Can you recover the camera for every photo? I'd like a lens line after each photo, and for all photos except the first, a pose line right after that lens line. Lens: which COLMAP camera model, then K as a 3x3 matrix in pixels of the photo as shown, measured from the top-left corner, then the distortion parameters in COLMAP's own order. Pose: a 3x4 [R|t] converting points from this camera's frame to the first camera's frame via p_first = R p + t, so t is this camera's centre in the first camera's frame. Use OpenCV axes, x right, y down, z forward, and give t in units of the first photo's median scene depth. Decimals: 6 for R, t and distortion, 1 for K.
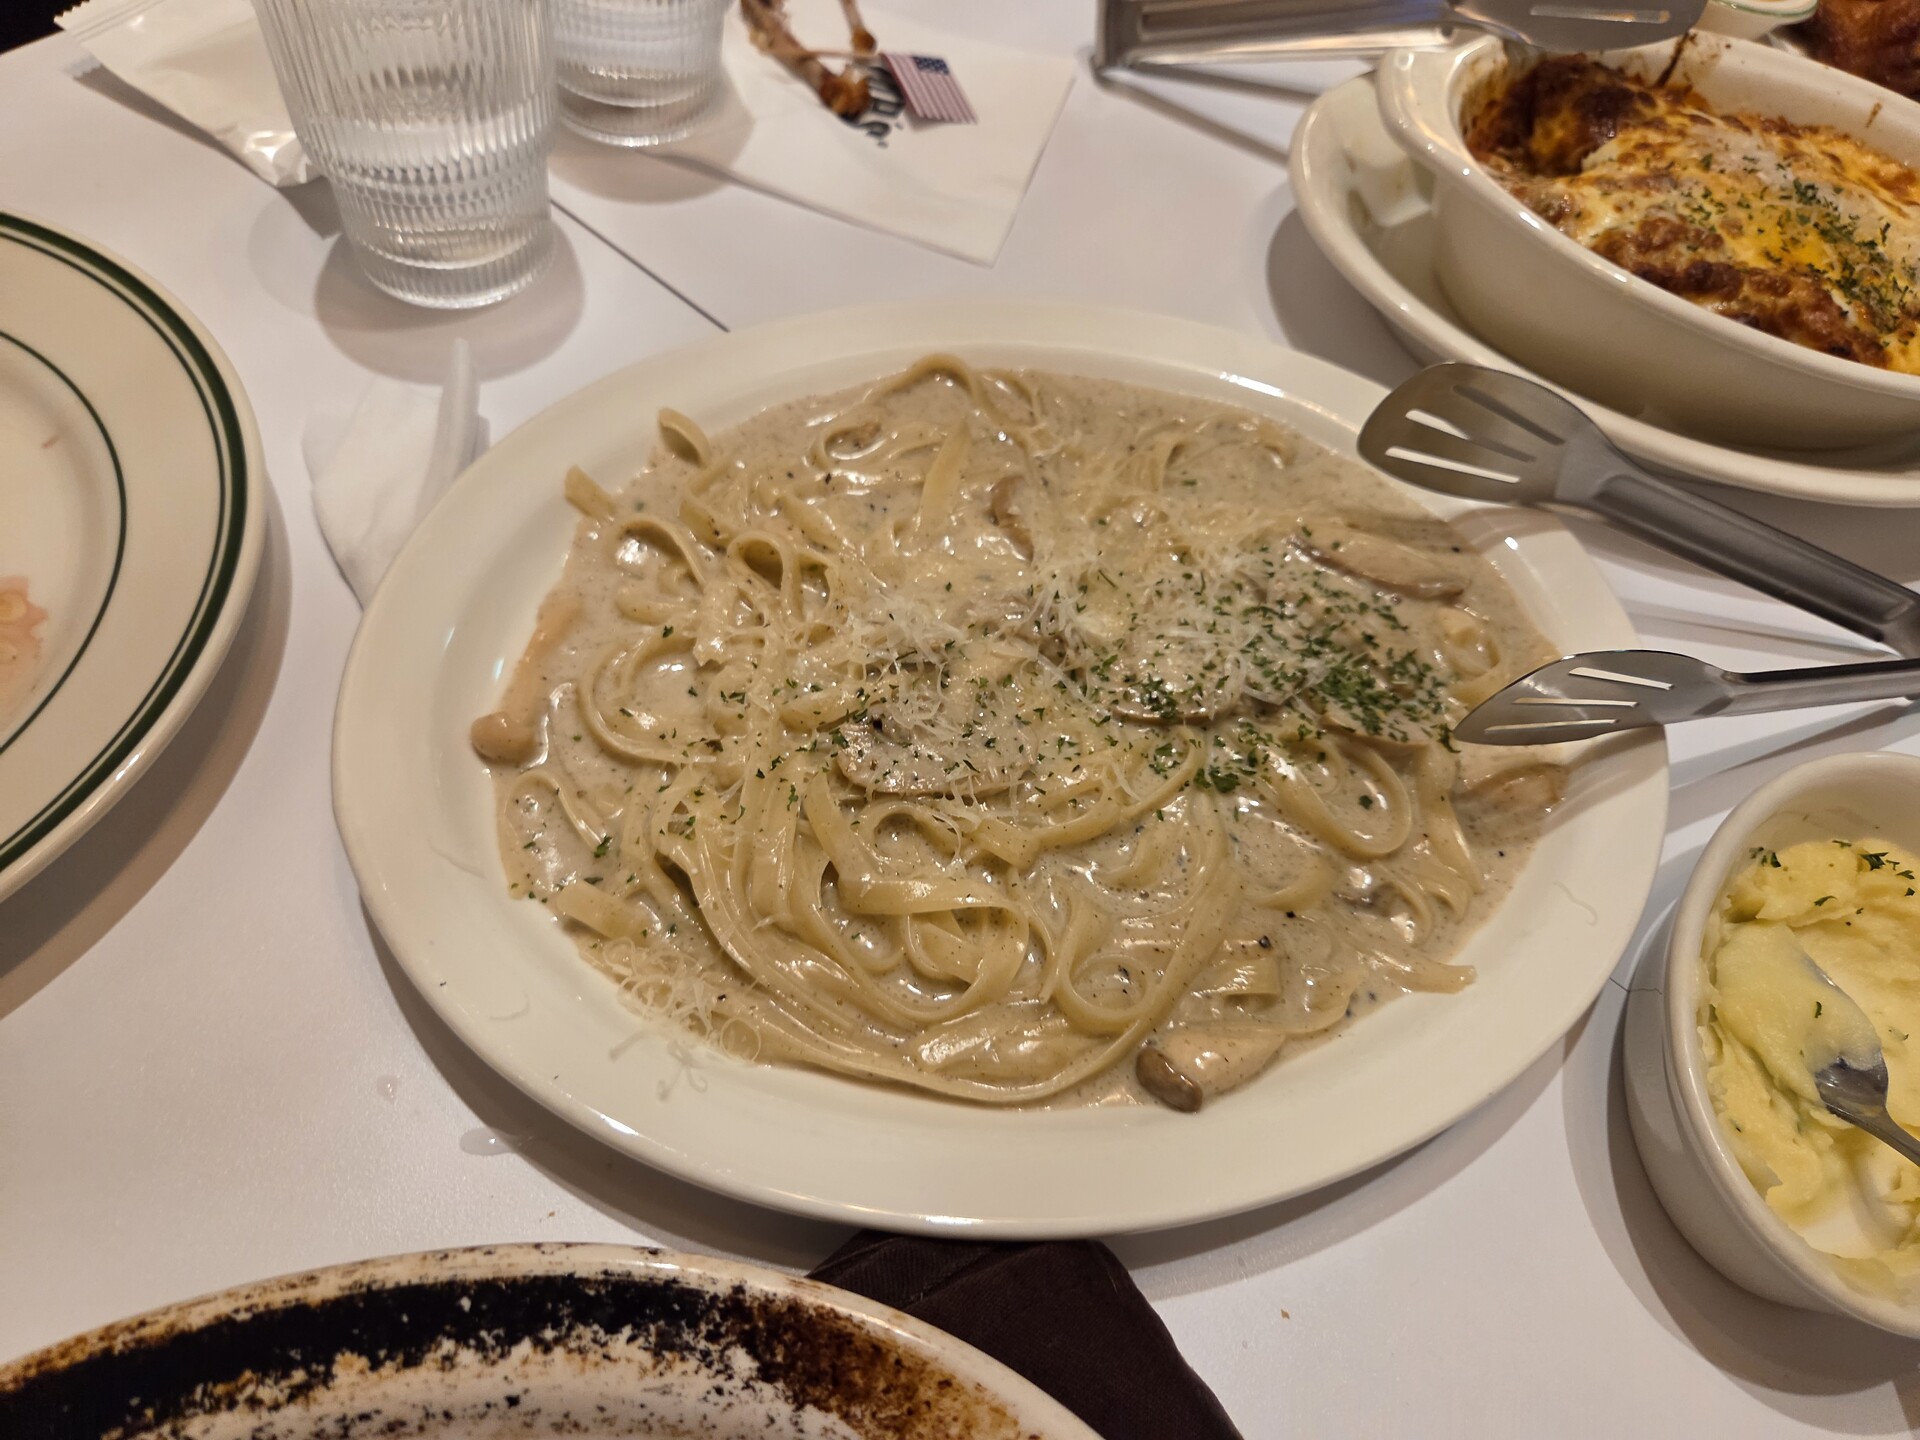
lens RADIAL K [[1284.3, 0, 956.3], [0, 1284.3, 713.2], [0, 0, 1]] dist [0.001253, -0.004851]
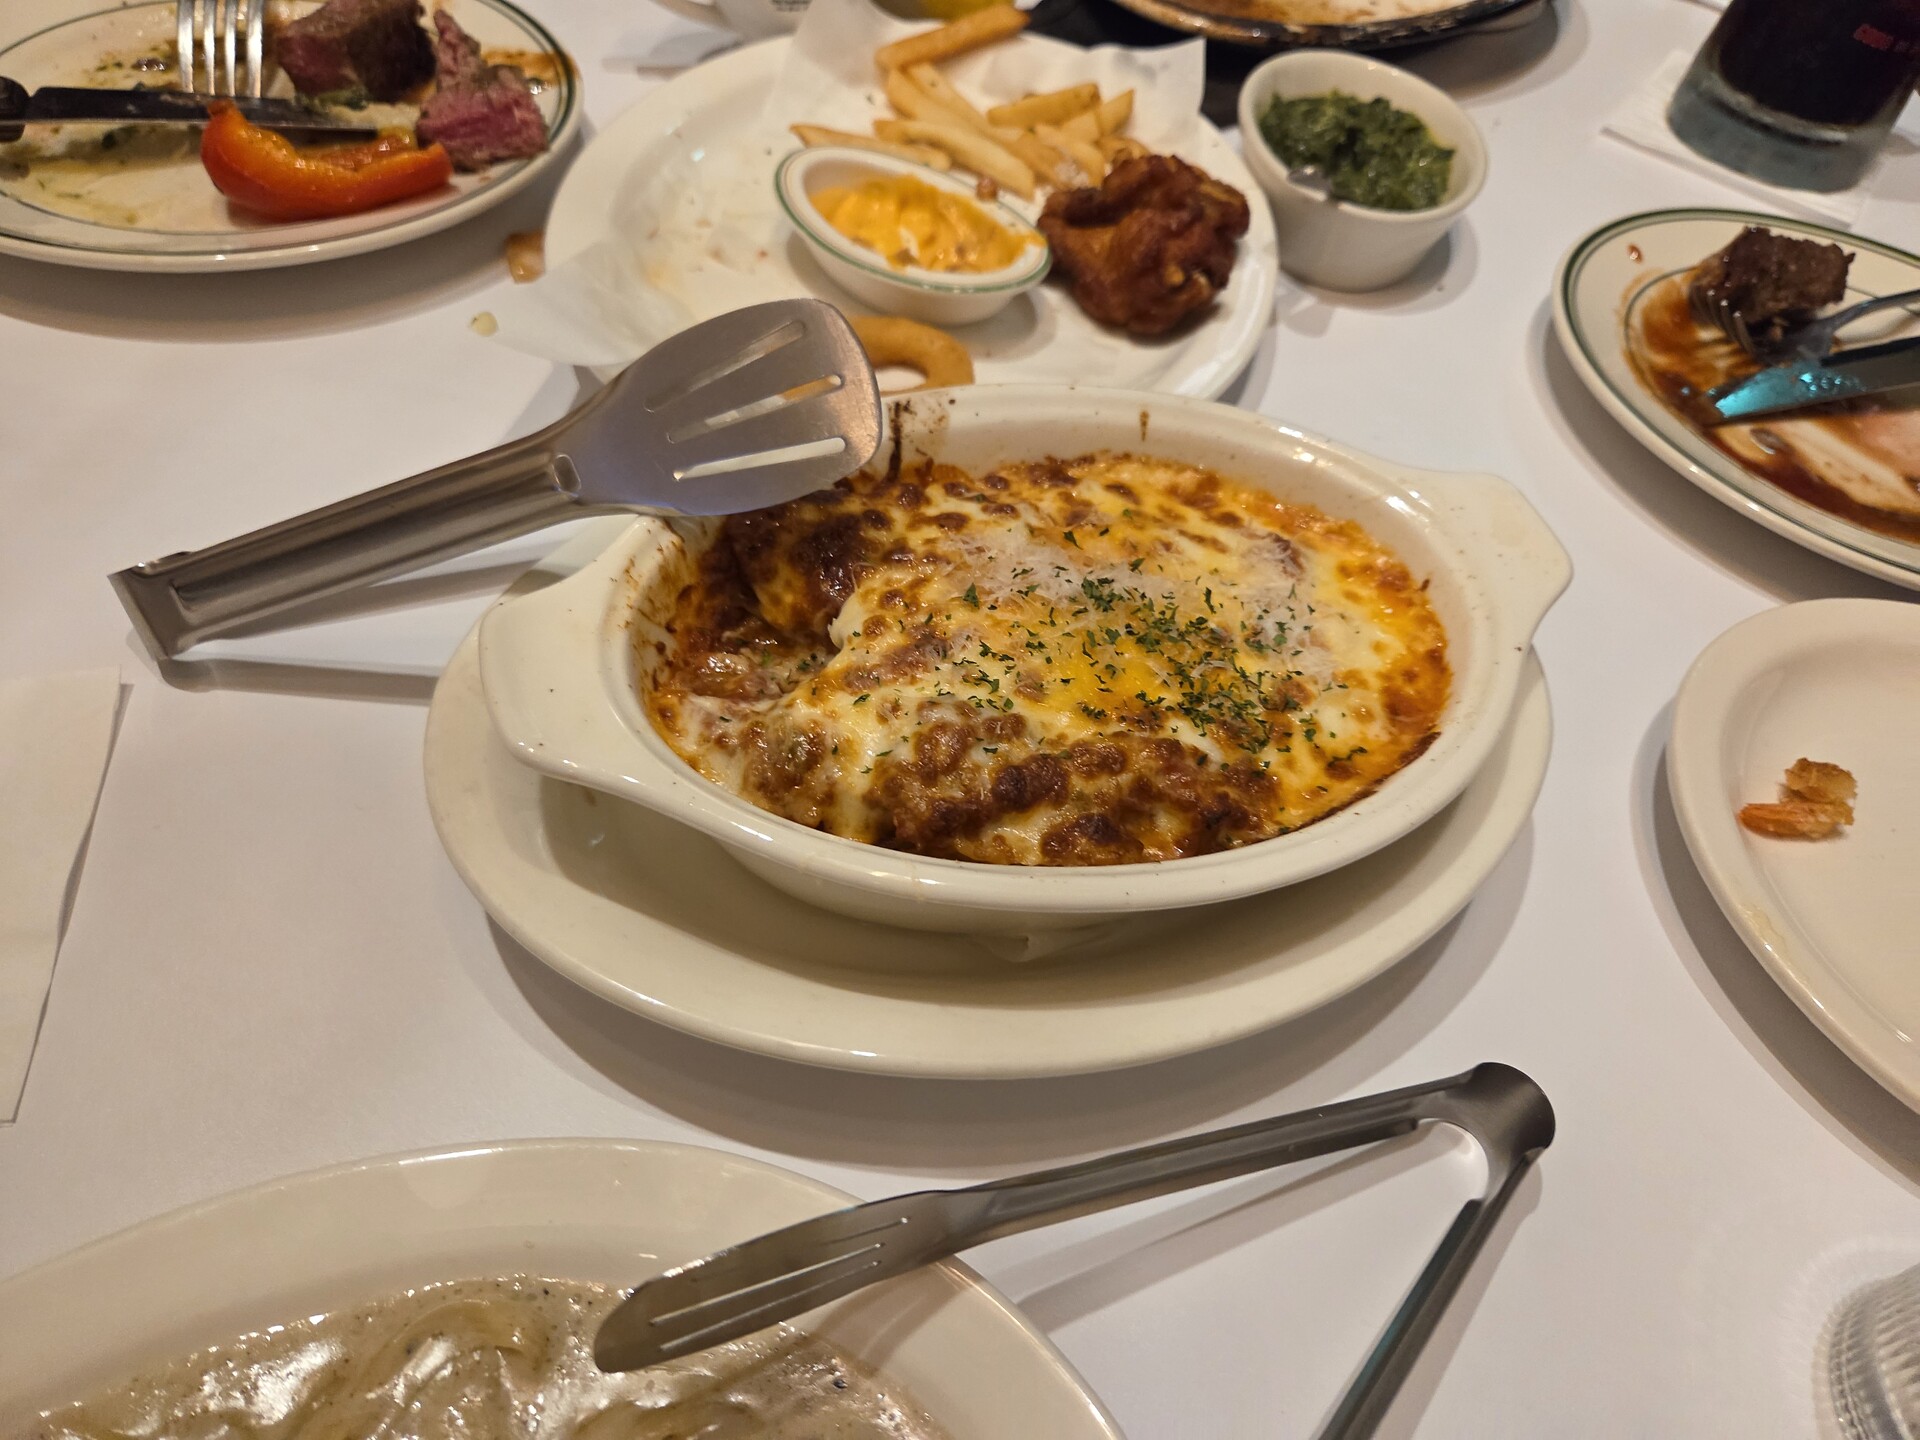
lens RADIAL K [[1284.3, 0, 961.6], [0, 1284.3, 724.1], [0, 0, 1]] dist [0.001253, -0.004851]
pose [[0.887979, -0.372942, 0.269086, 0.350917], [0.393038, 0.919235, -0.022997, -0.346904], [-0.238777, 0.126182, 0.962841, 0.290680]]
